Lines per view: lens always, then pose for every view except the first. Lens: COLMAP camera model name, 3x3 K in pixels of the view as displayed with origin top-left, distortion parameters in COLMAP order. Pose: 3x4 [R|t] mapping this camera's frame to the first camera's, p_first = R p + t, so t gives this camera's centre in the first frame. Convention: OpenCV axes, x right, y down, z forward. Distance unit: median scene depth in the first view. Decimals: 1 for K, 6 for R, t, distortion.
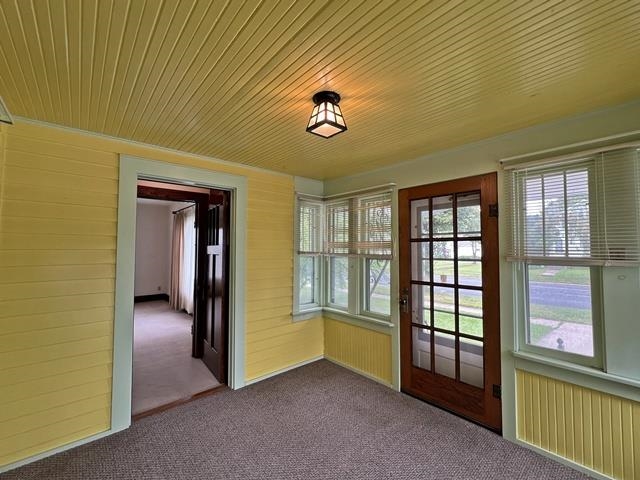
lens RADIAL K [[260.8, 0, 317.6], [0, 260.8, 240.8], [0, 0, 1]] dist [0.000601, -0.000025]
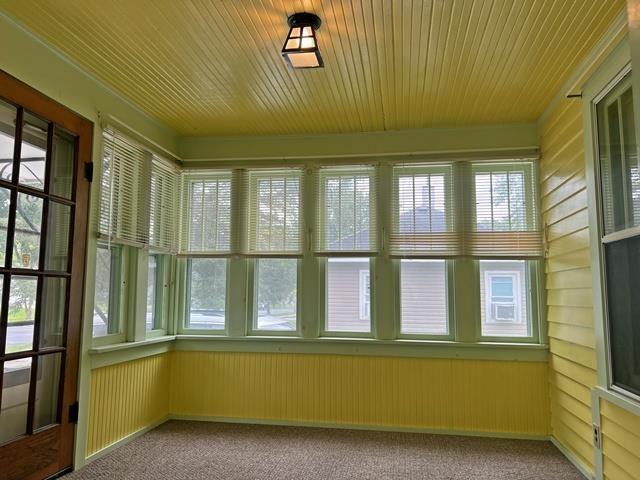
lens RADIAL K [[502.4, 0, 323.6], [0, 502.4, 242.2], [0, 0, 1]] dist [0.058642, -0.066577]
pose [[-0.630577, 0.081502, 0.771835, -0.776918], [-0.035063, 0.990464, -0.133235, 0.232048], [-0.775334, -0.111078, -0.621707, 1.210387]]
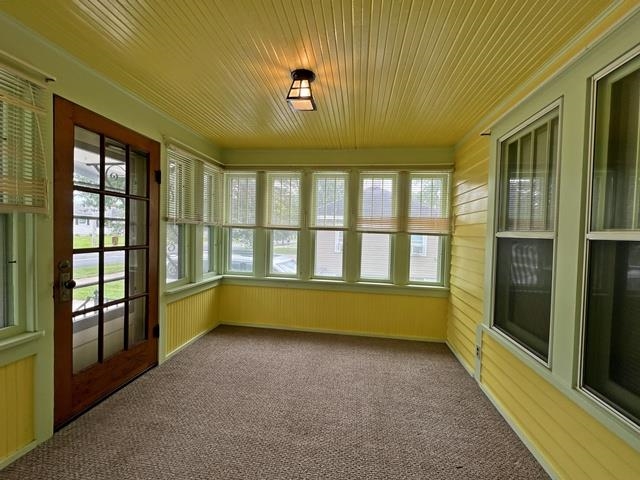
lens RADIAL K [[281.1, 0, 320.0], [0, 281.1, 240.0], [0, 0, 1]] dist [0.002445, 0.000187]
pose [[-0.645567, -0.040868, 0.762609, -0.641280], [-0.055683, 0.998428, 0.006368, 0.100887], [-0.761671, -0.038353, -0.646828, 1.104123]]
